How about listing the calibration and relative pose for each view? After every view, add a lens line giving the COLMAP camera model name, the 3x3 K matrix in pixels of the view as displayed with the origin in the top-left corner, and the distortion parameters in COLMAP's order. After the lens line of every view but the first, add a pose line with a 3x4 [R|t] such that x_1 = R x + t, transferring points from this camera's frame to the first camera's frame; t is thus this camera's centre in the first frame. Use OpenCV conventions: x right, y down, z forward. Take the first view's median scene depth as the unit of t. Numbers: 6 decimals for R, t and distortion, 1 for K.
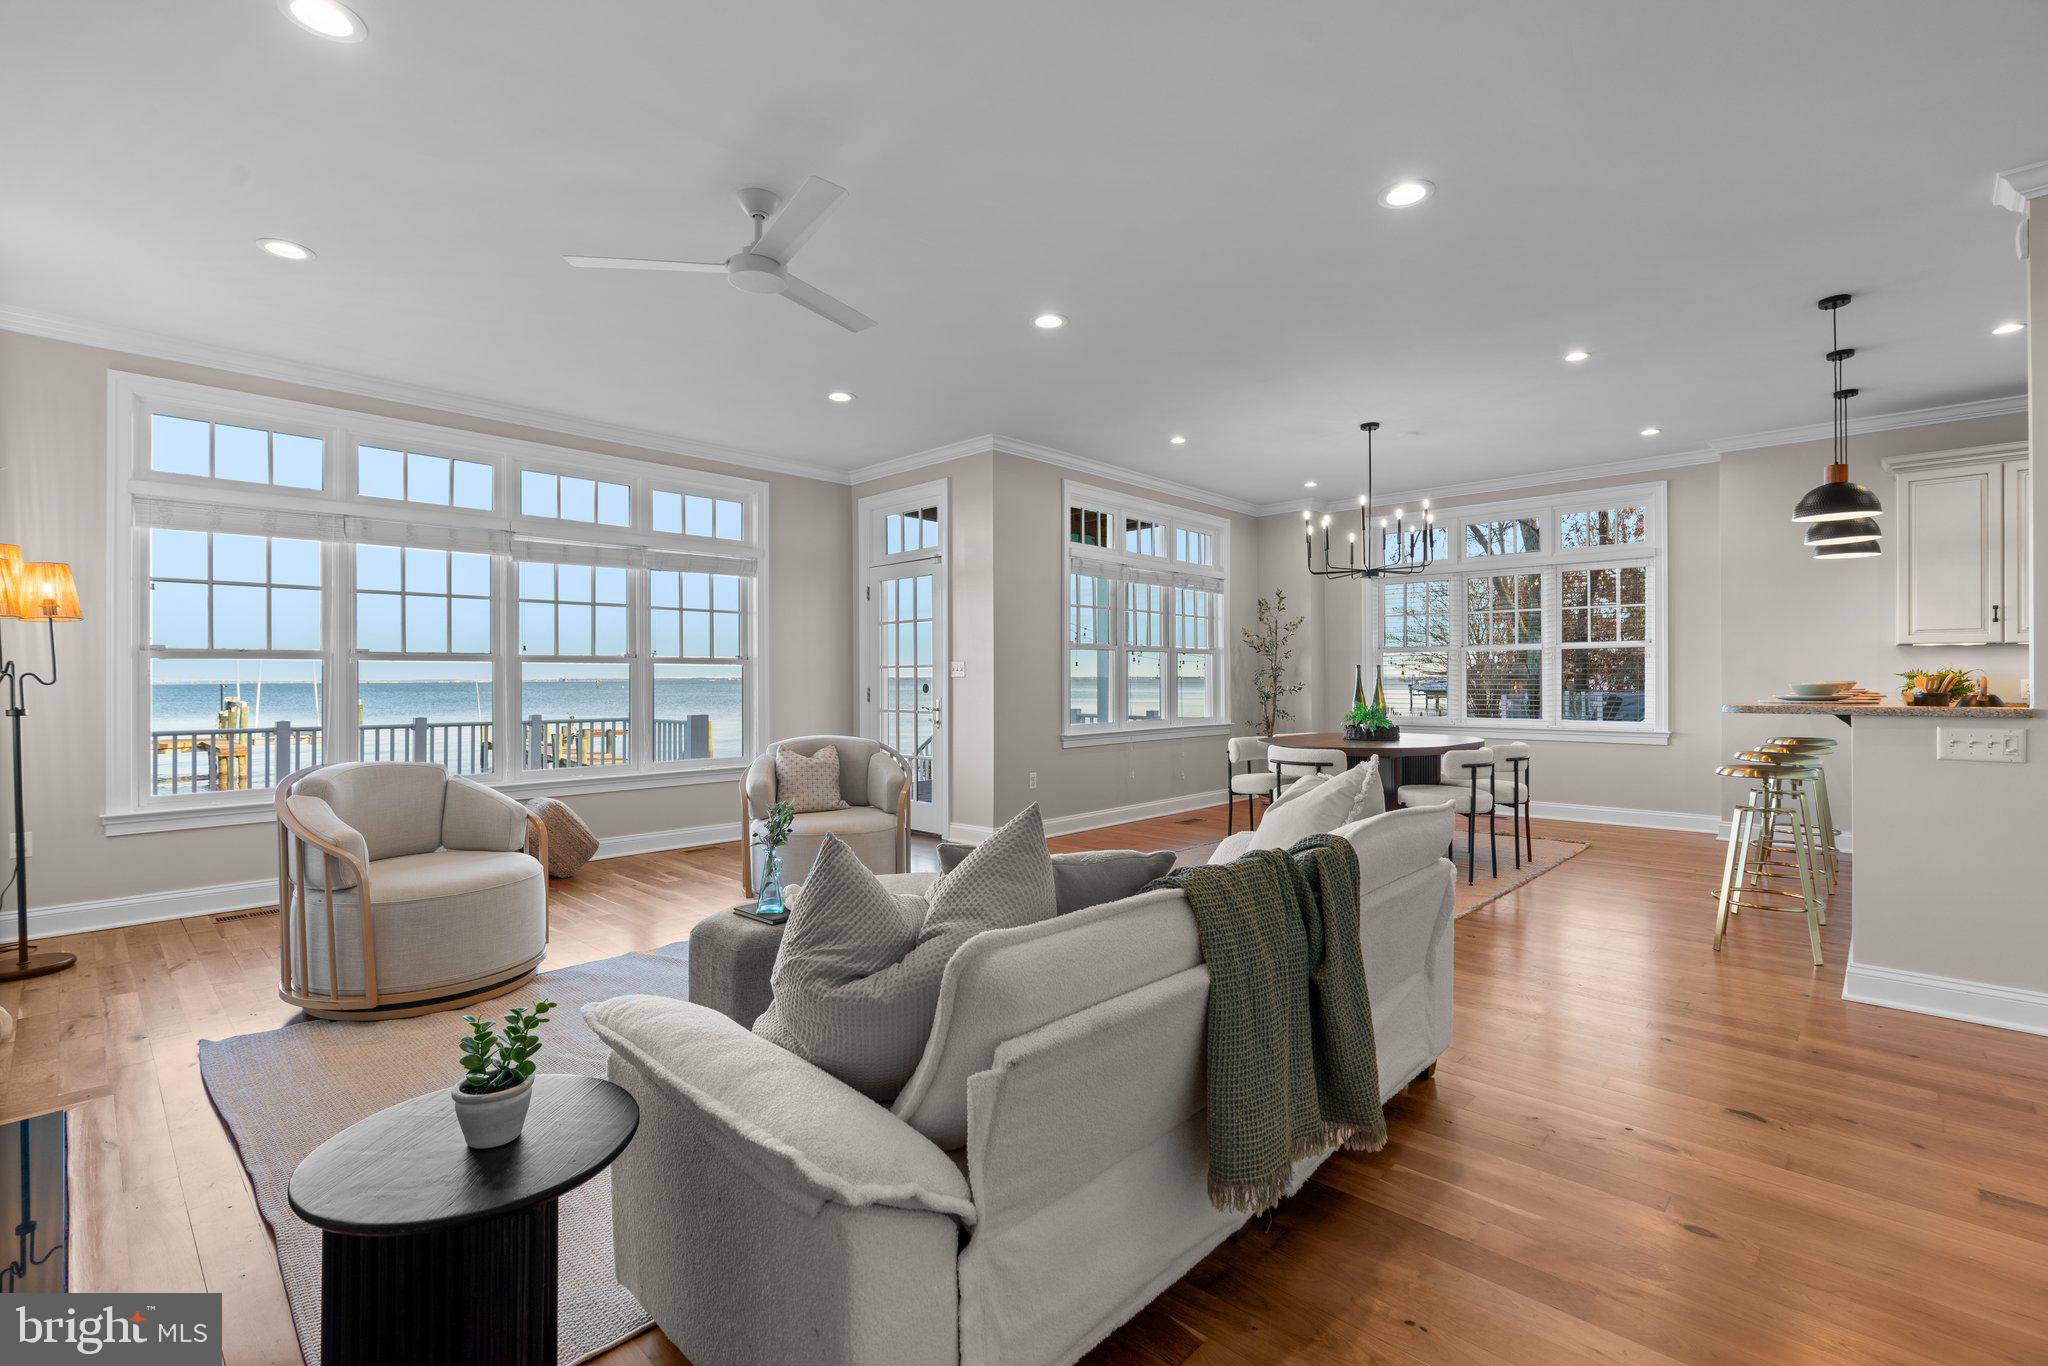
lens RADIAL K [[929.9, 0, 1028.2], [0, 929.9, 682.9], [0, 0, 1]] dist [-0.001009, 0.000480]
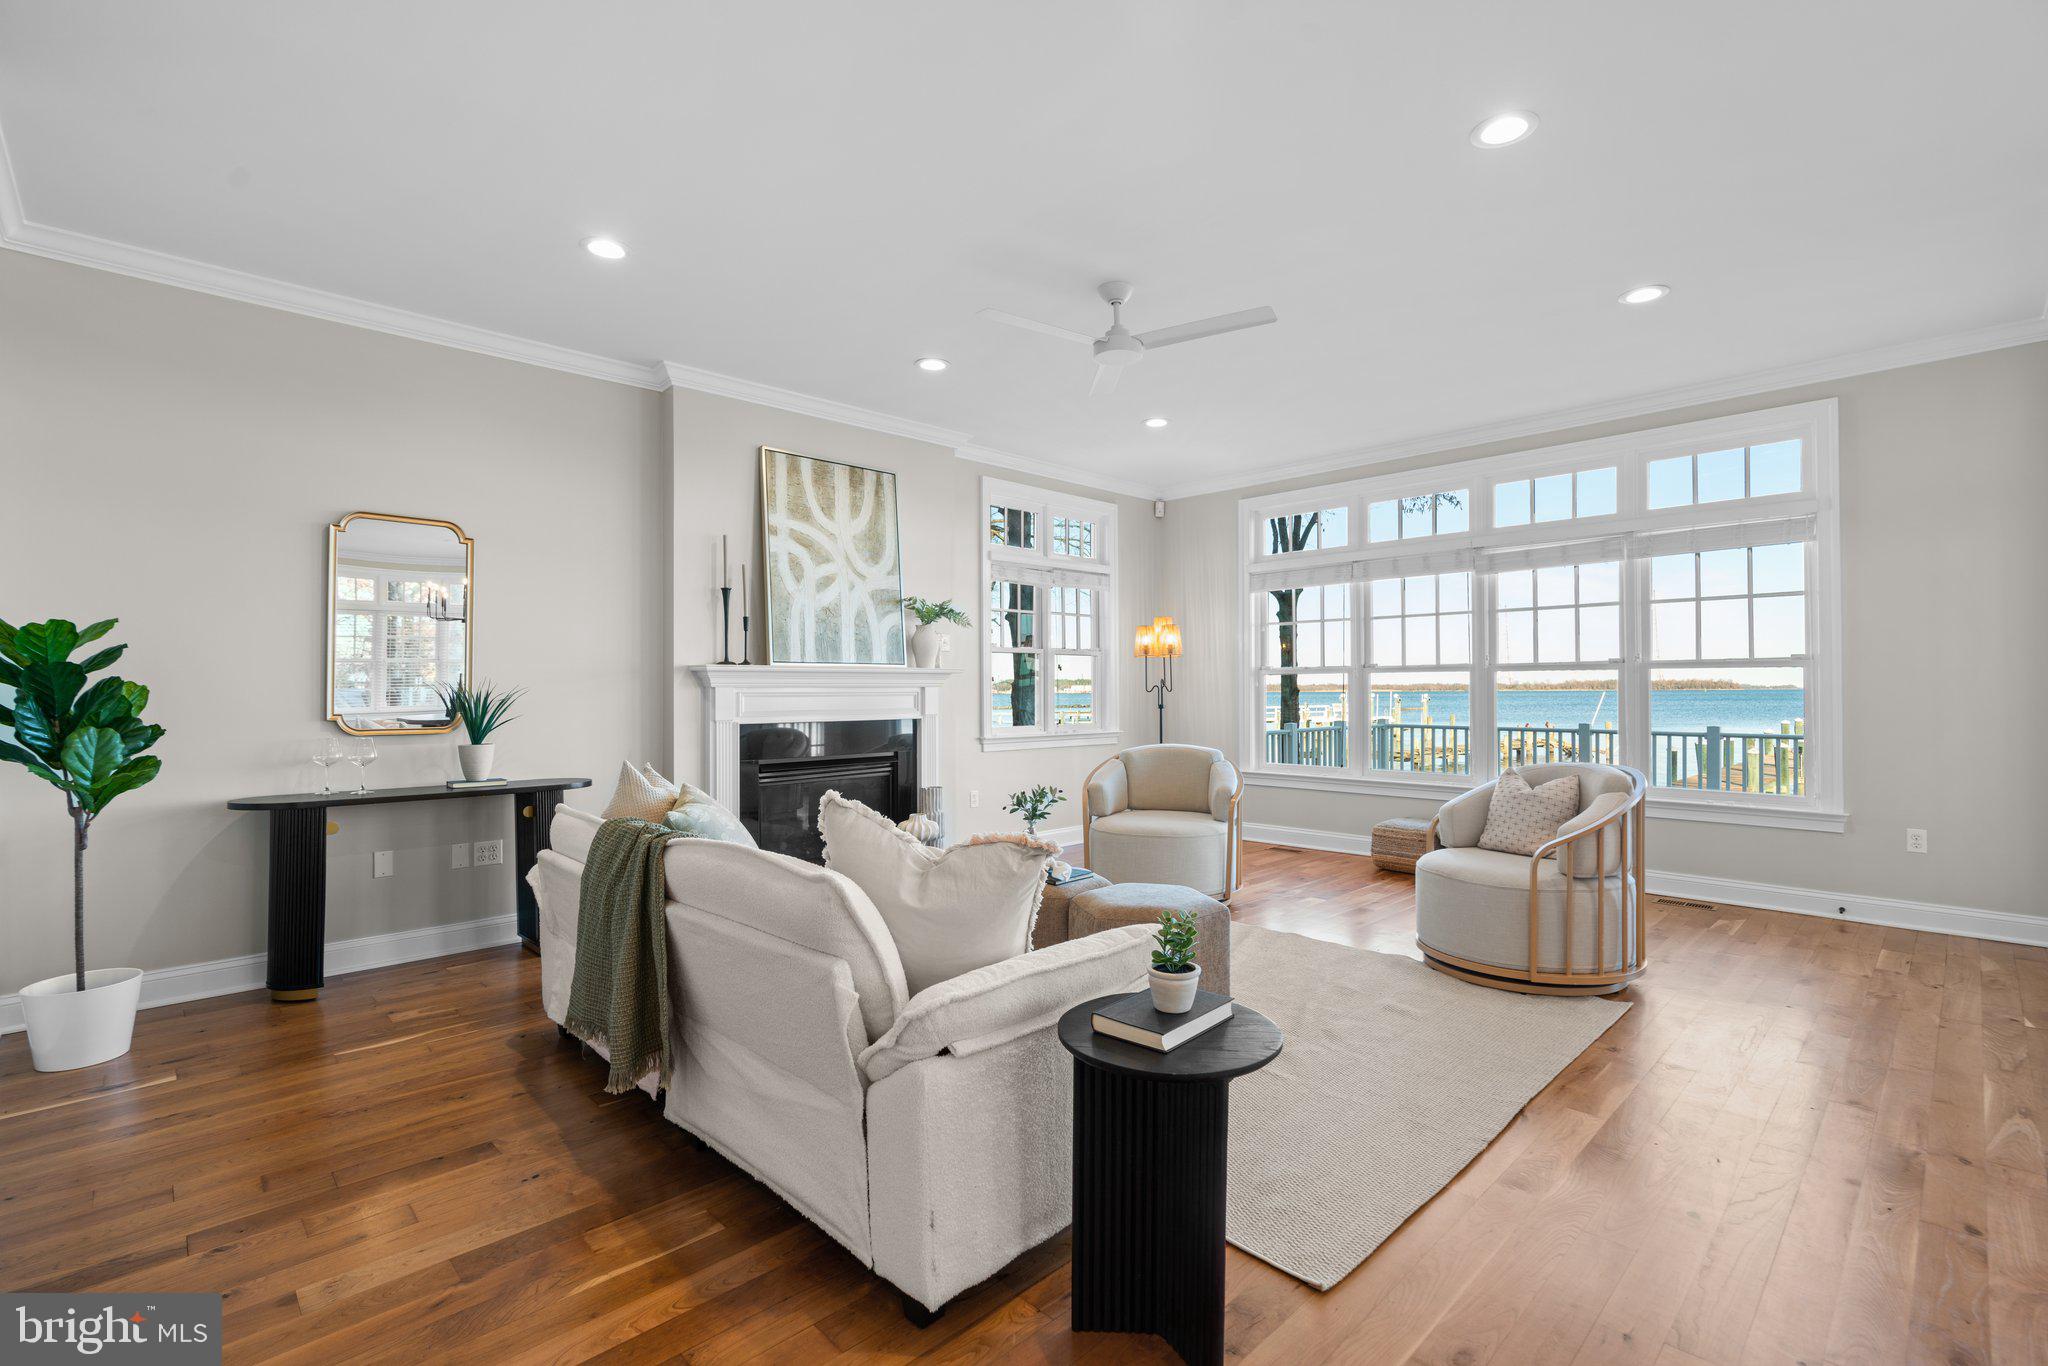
lens RADIAL K [[929.9, 0, 1028.2], [0, 929.9, 682.9], [0, 0, 1]] dist [-0.001009, 0.000480]
pose [[-0.047257, -0.004035, -0.998875, 0.429804], [-0.001387, 0.999991, -0.003974, -0.003332], [0.998882, 0.001198, -0.047263, 0.447073]]
